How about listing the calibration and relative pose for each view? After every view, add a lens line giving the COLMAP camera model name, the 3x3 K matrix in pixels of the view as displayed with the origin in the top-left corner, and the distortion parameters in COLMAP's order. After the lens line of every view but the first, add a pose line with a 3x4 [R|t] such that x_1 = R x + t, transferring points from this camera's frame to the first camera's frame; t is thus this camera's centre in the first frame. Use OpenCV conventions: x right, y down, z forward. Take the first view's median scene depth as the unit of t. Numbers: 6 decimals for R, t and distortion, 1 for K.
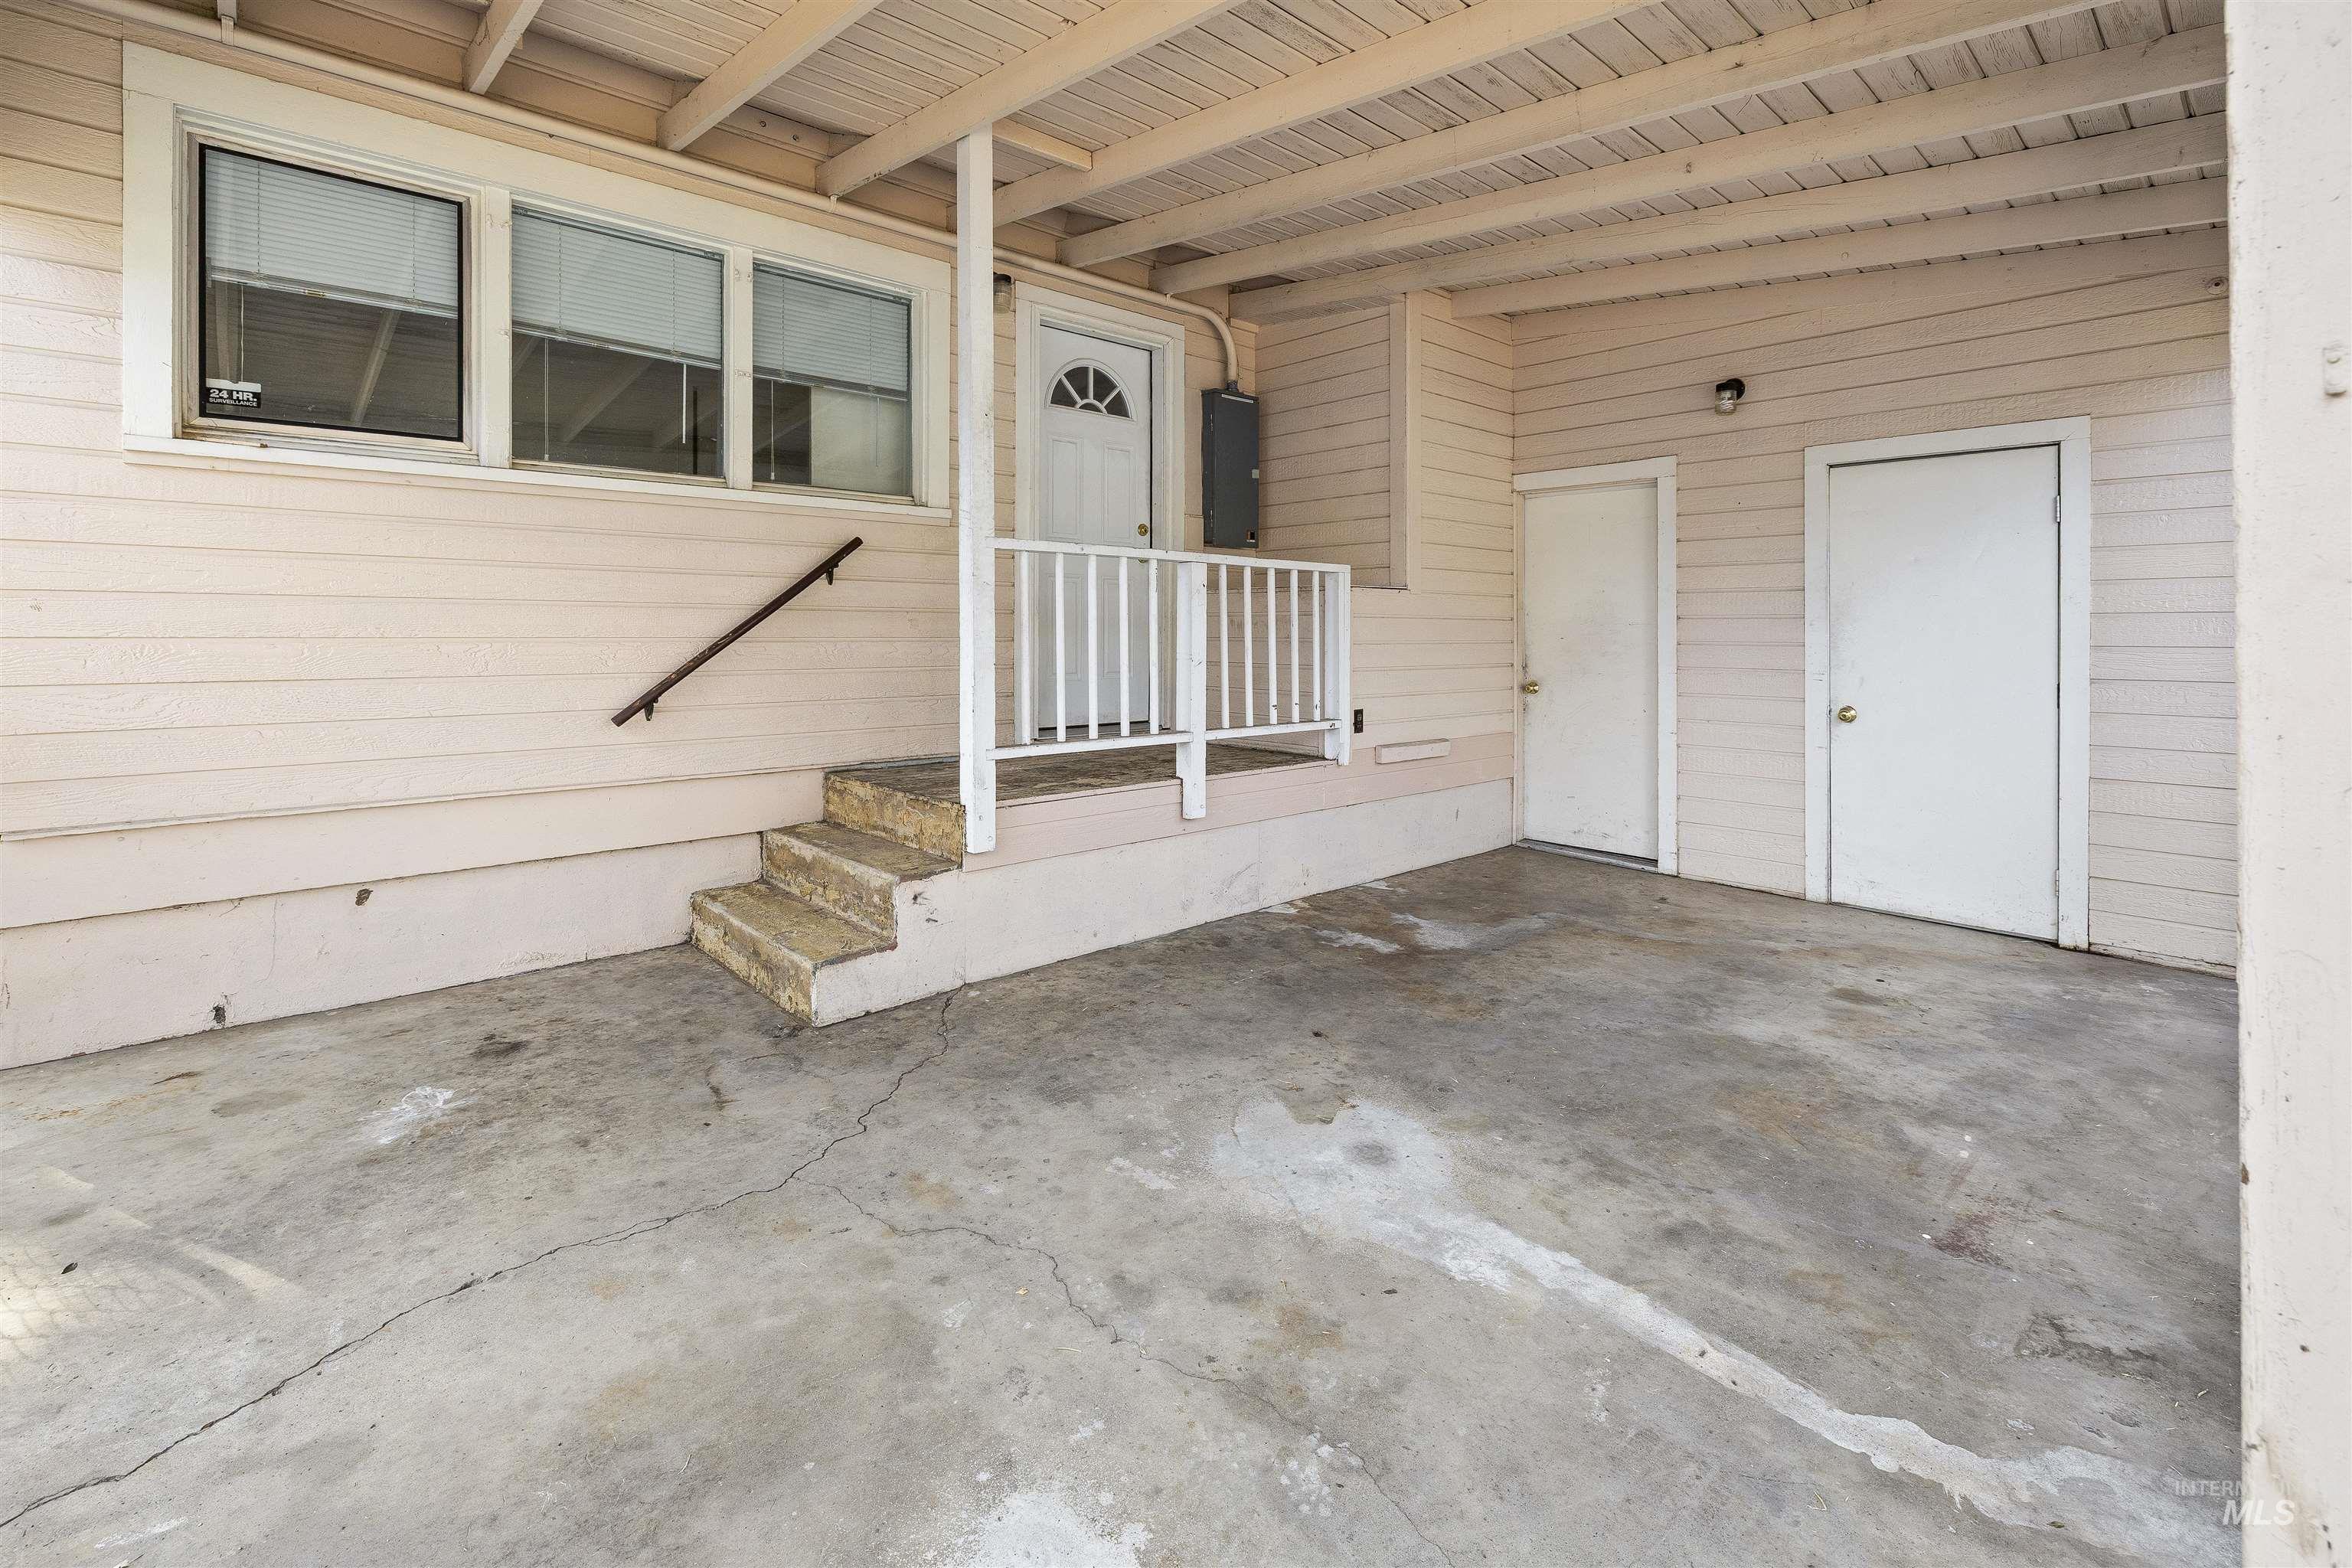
lens RADIAL K [[1019.1, 0, 1213.4], [0, 1019.1, 632.8], [0, 0, 1]] dist [0.000788, 0.000199]
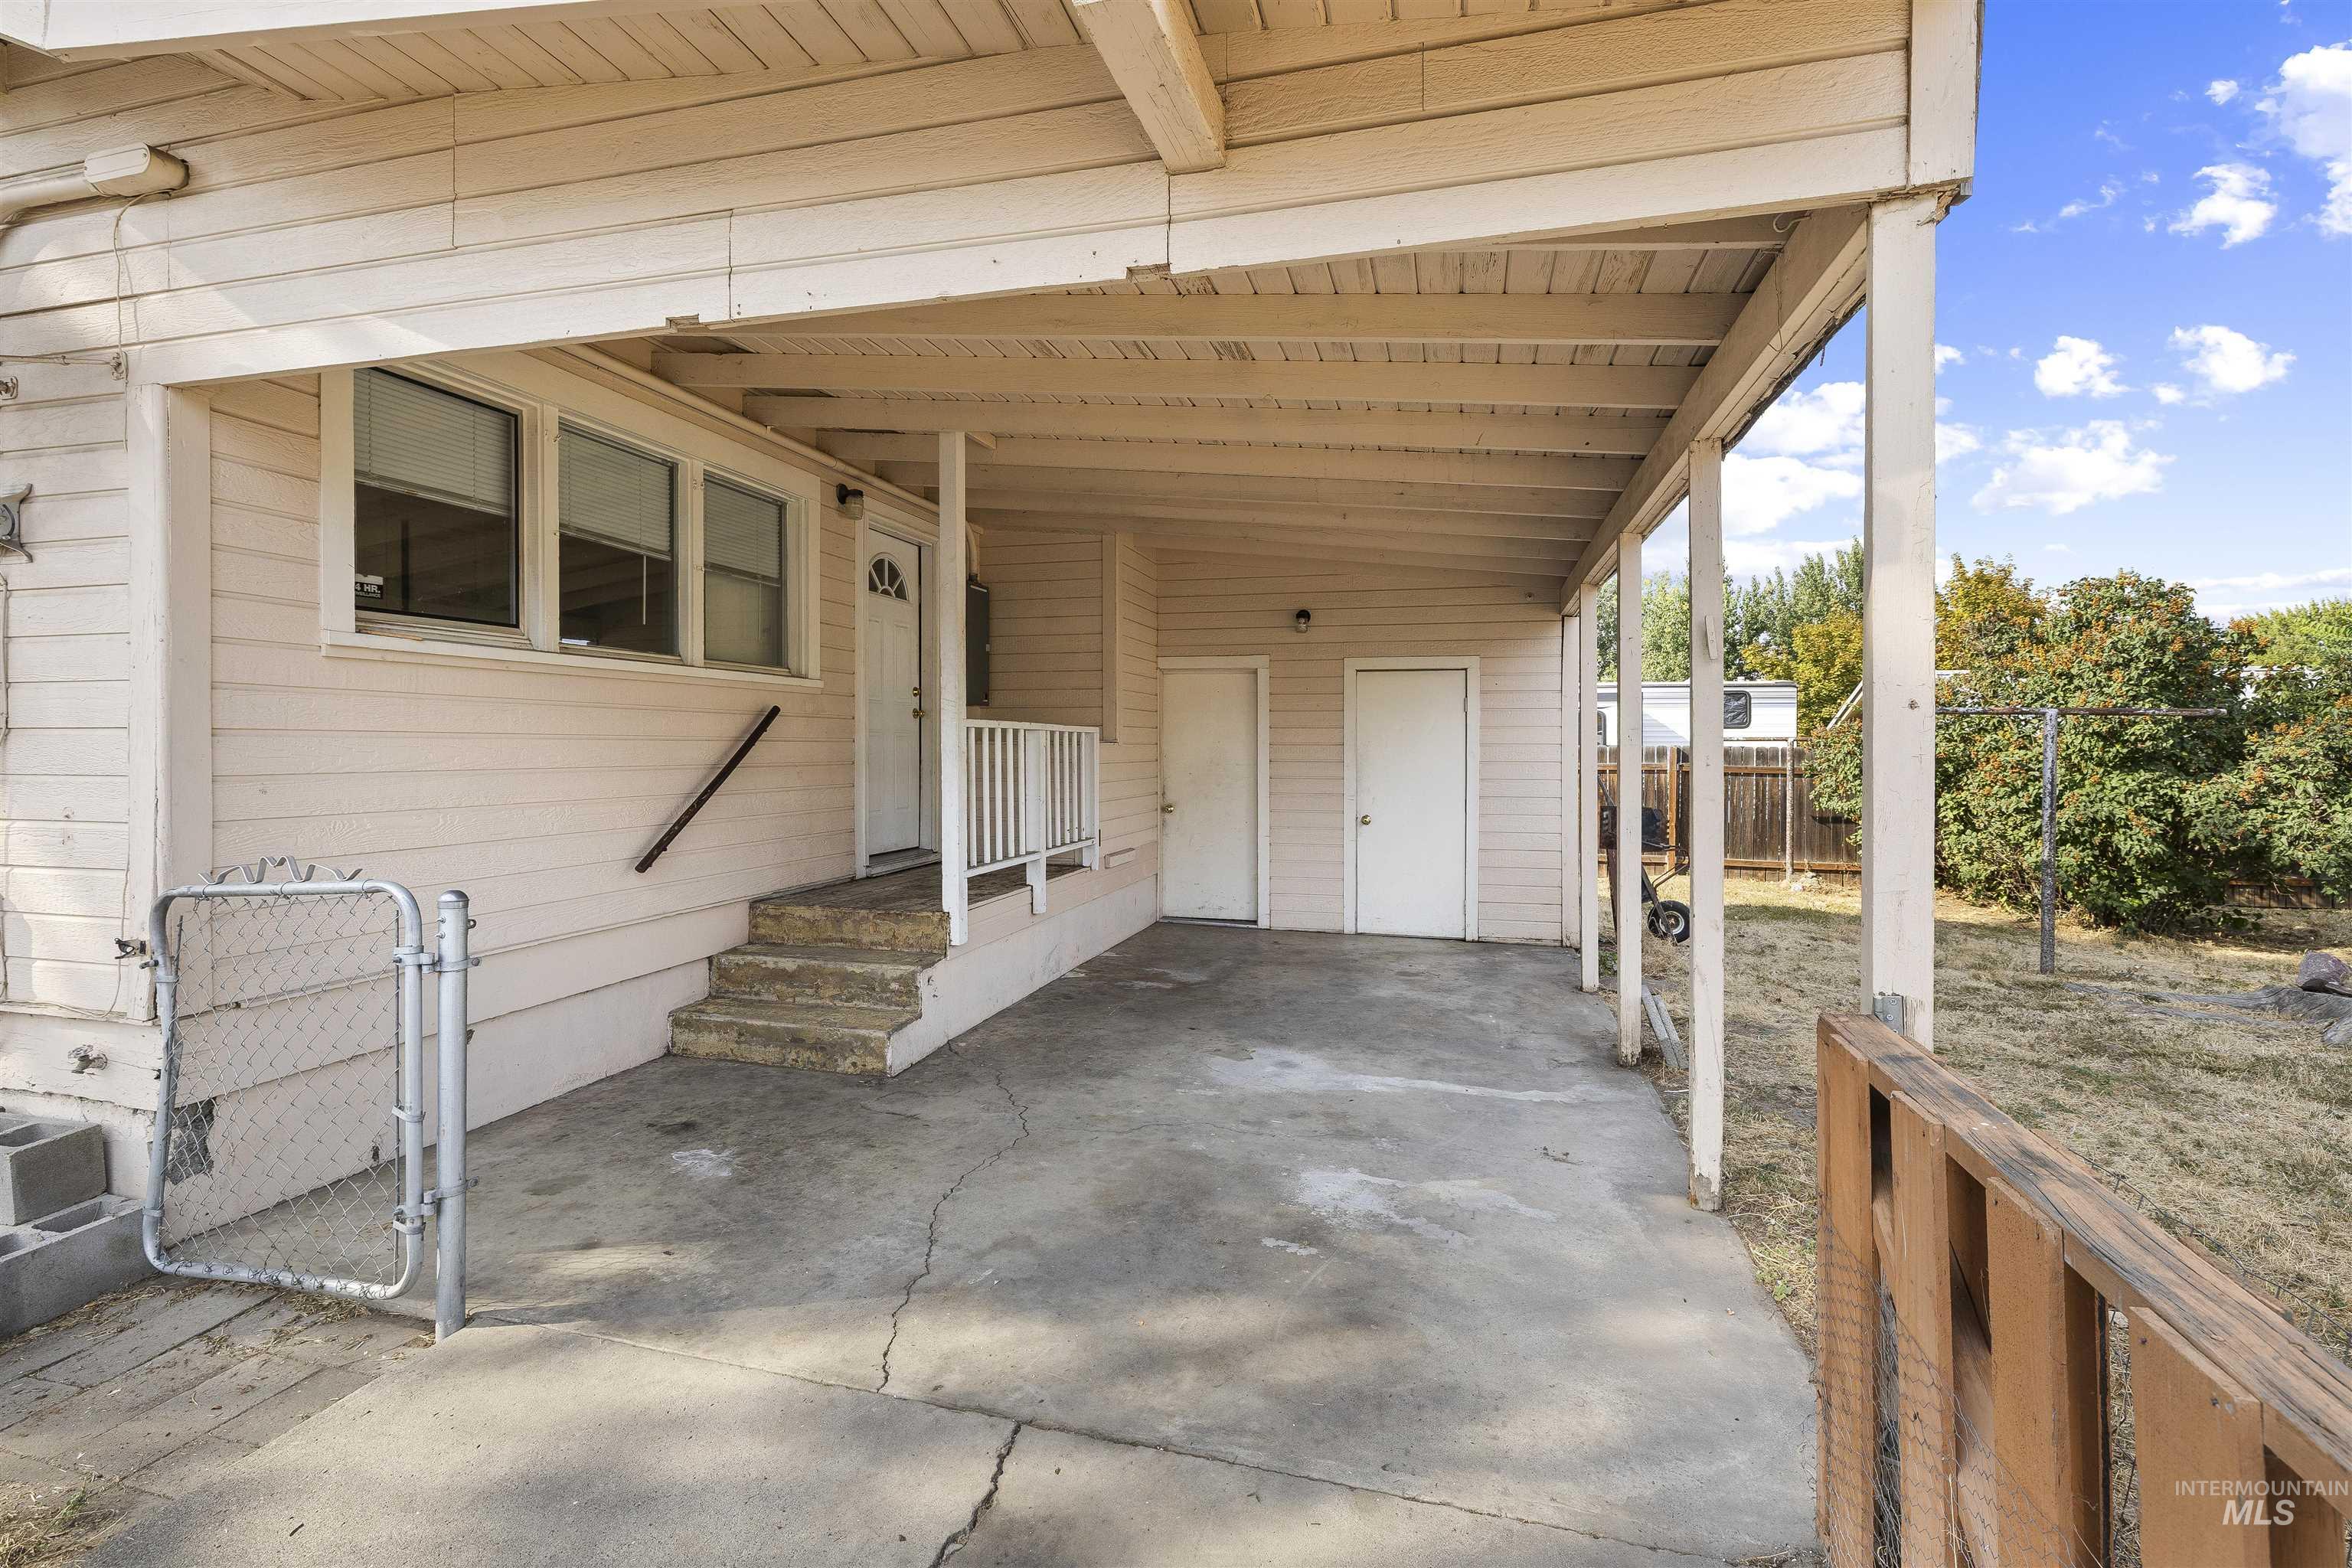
lens RADIAL K [[1061.7, 0, 1191.1], [0, 1061.7, 742.2], [0, 0, 1]] dist [-0.001049, 0.000241]
pose [[0.833629, 0.001300, 0.552323, -0.693075], [-0.002266, 0.999997, 0.001067, -0.058431], [-0.552320, -0.002141, 0.833629, -0.351326]]
